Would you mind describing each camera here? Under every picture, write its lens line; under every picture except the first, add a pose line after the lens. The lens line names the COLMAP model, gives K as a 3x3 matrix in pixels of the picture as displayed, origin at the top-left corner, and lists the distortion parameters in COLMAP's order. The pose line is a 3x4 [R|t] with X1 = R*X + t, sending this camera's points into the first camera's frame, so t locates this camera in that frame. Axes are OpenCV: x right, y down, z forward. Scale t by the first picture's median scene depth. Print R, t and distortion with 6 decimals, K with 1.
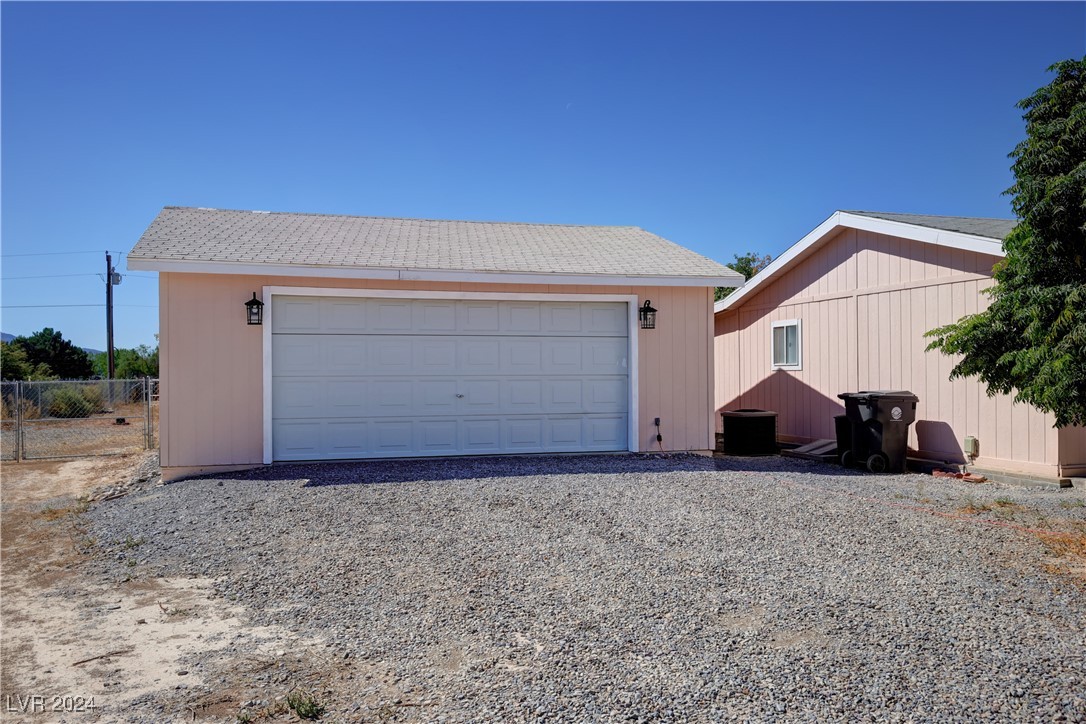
lens RADIAL K [[926.2, 0, 543.0], [0, 926.2, 362.0], [0, 0, 1]] dist [0.006724, 0.003203]
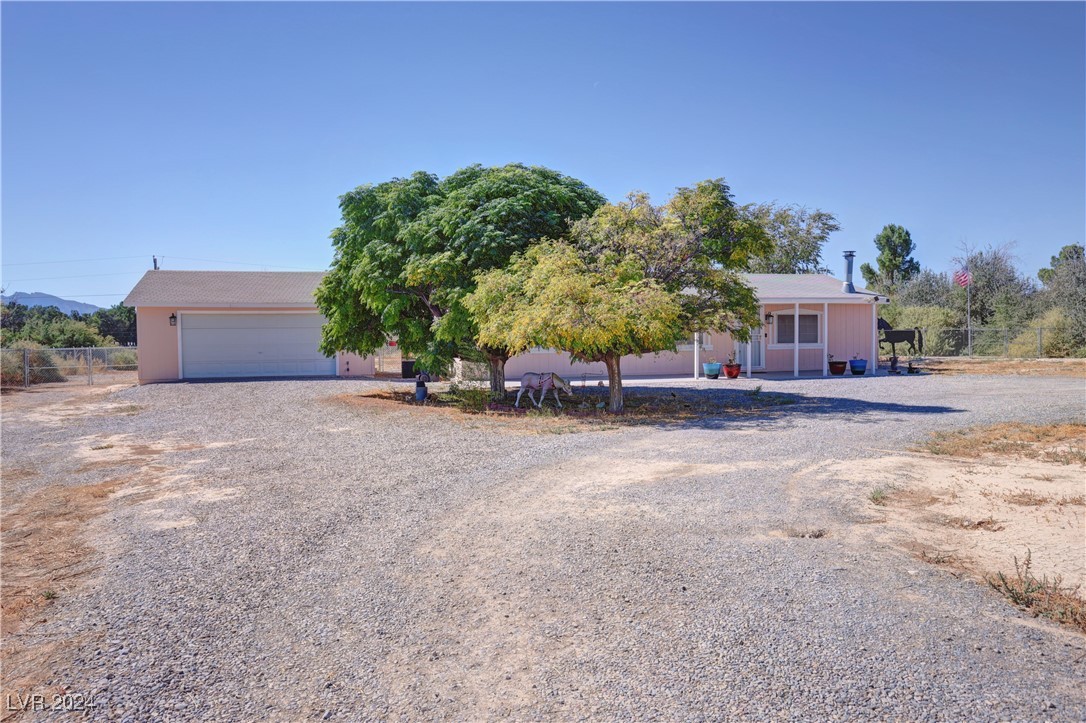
lens RADIAL K [[825.4, 0, 543.0], [0, 825.4, 361.5], [0, 0, 1]] dist [-0.000619, 0.000110]
pose [[0.999738, -0.004970, -0.022362, 0.301167], [0.005879, 0.999152, 0.040761, -0.010568], [0.022140, -0.040882, 0.998919, -0.502232]]
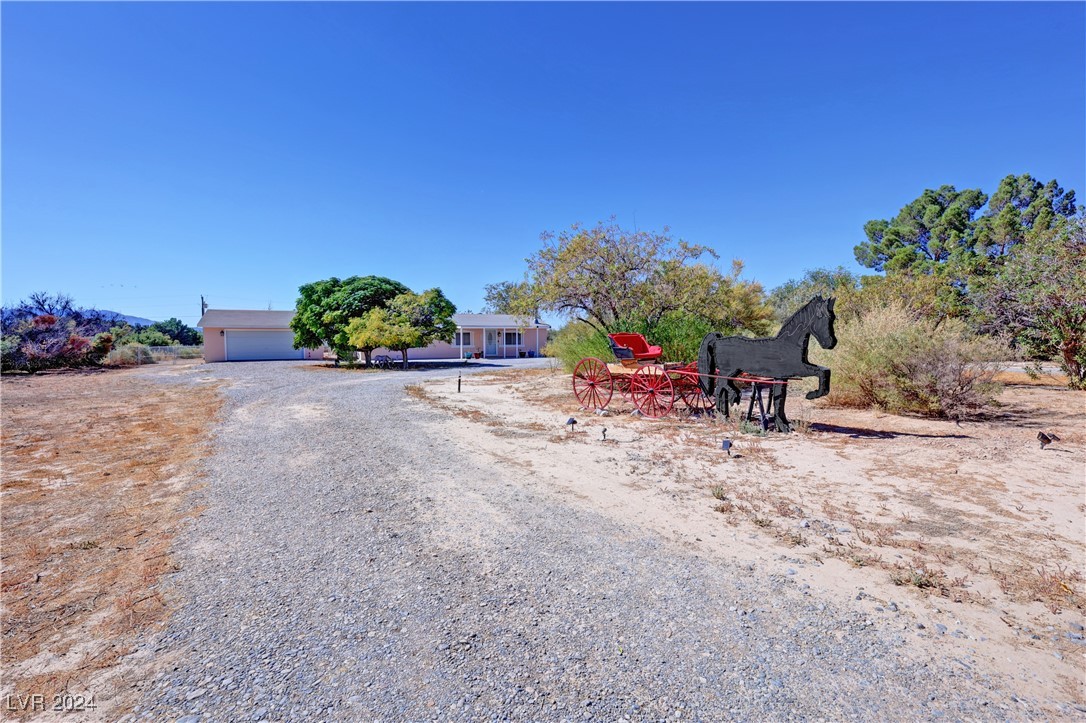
lens RADIAL K [[473.5, 0, 545.4], [0, 473.5, 360.3], [0, 0, 1]] dist [0.001360, -0.000141]
pose [[0.984665, -0.009288, 0.174208, 0.438620], [0.000323, 0.998677, 0.051420, -0.015276], [-0.174455, -0.050575, 0.983365, -0.856826]]
